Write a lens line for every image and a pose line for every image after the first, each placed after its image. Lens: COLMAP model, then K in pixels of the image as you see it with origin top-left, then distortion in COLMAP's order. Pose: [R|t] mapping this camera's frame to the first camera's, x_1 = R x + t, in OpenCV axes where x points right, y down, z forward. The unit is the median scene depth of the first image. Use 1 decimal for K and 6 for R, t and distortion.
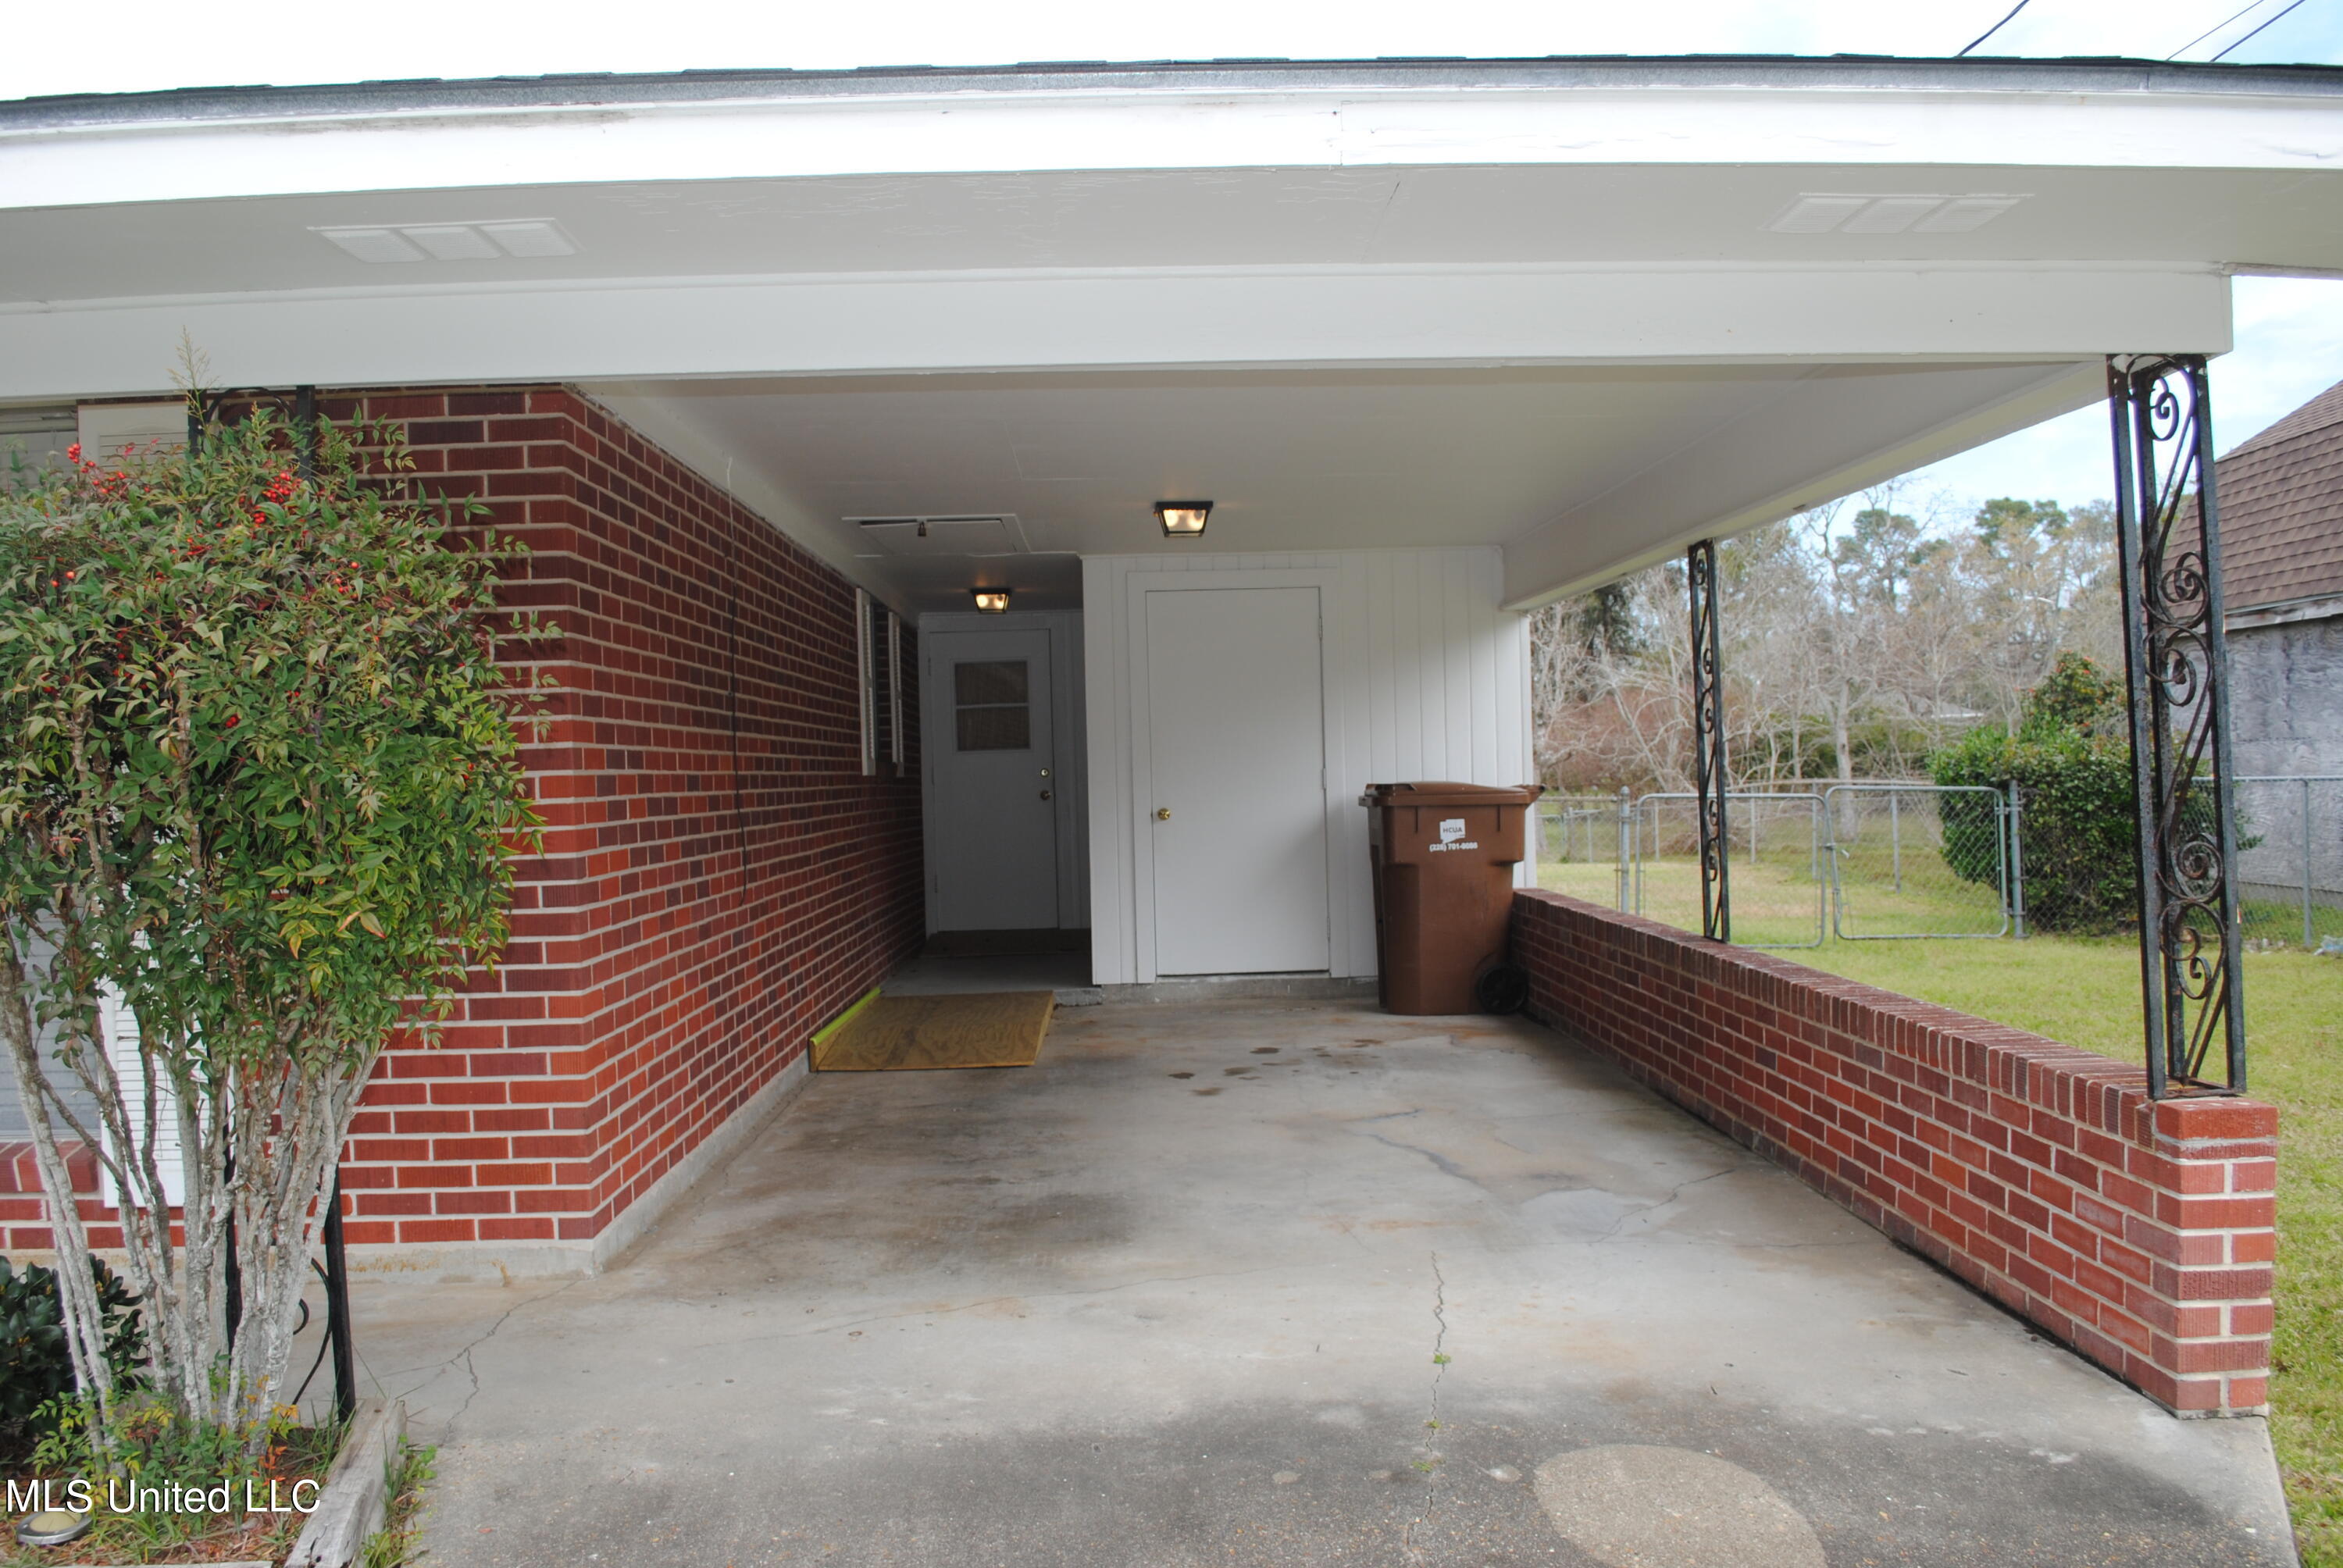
lens RADIAL K [[1828.5, 0, 1204.5], [0, 1828.5, 864.4], [0, 0, 1]] dist [-0.072025, 0.007780]
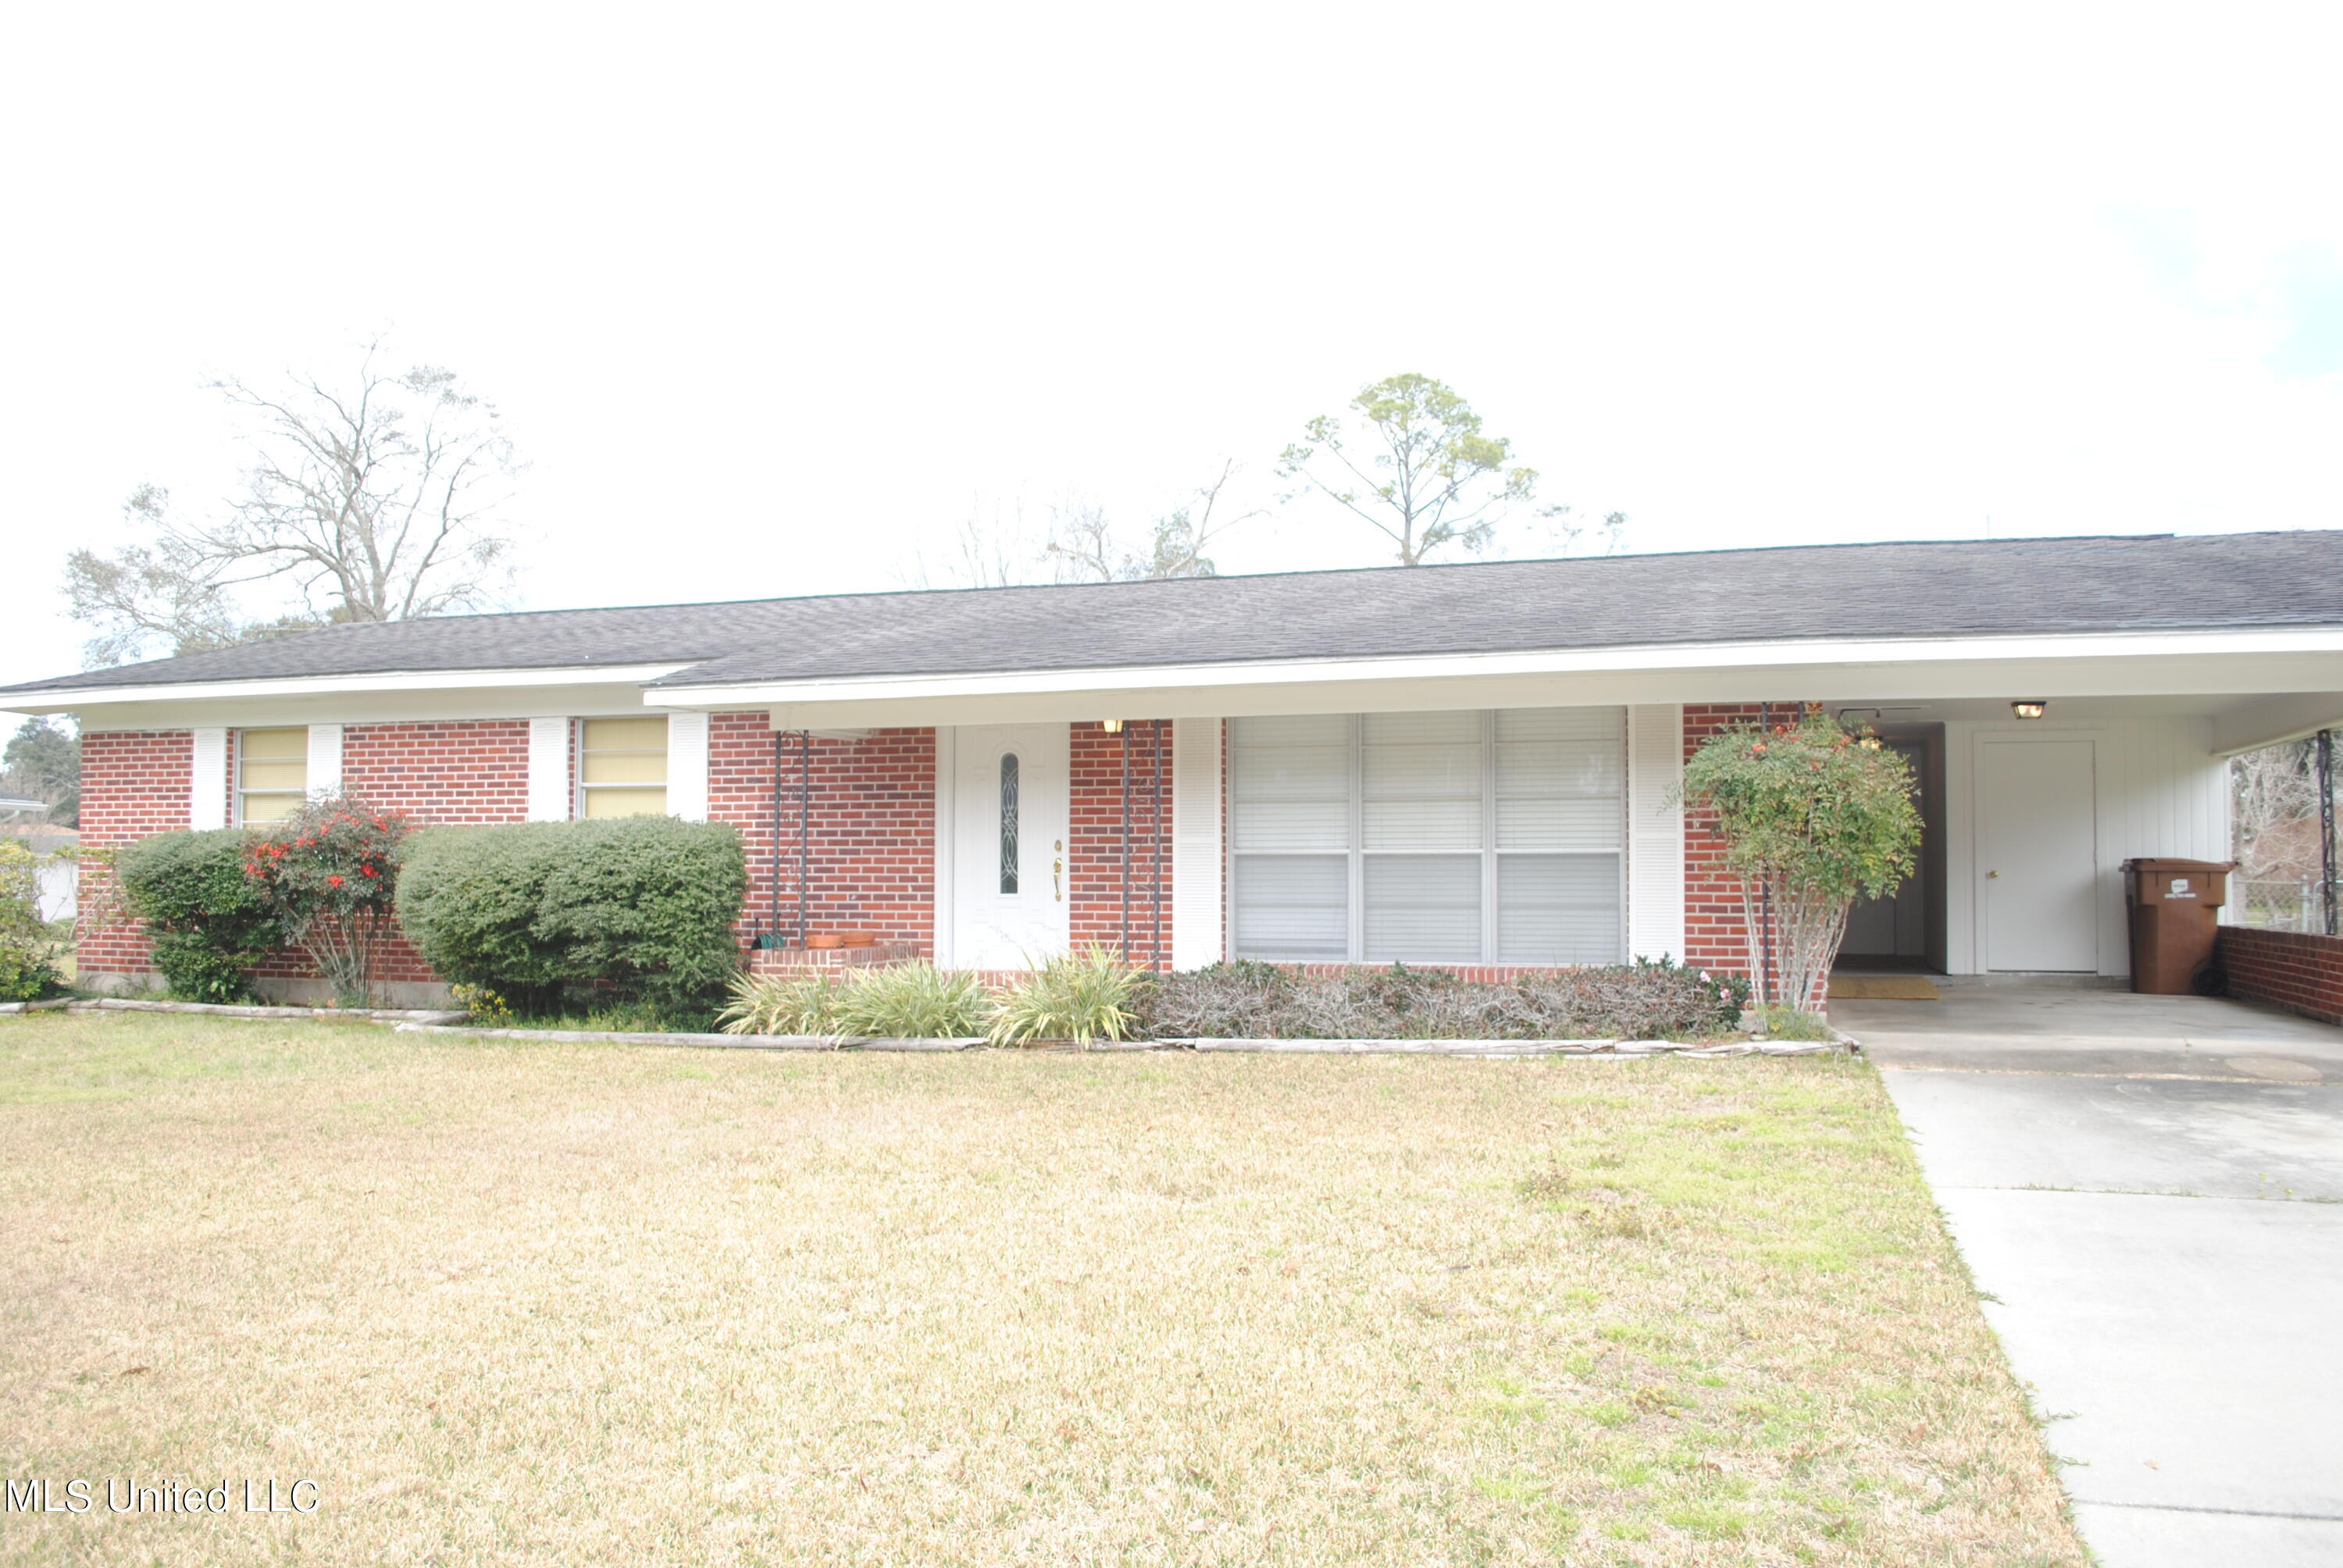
lens RADIAL K [[1828.5, 0, 1254.4], [0, 1828.5, 848.7], [0, 0, 1]] dist [-0.072025, 0.007780]
pose [[0.946868, 0.022509, -0.320834, -0.144072], [-0.043710, 0.997299, -0.059031, 0.082721], [0.318638, 0.069918, 0.945294, -0.852801]]
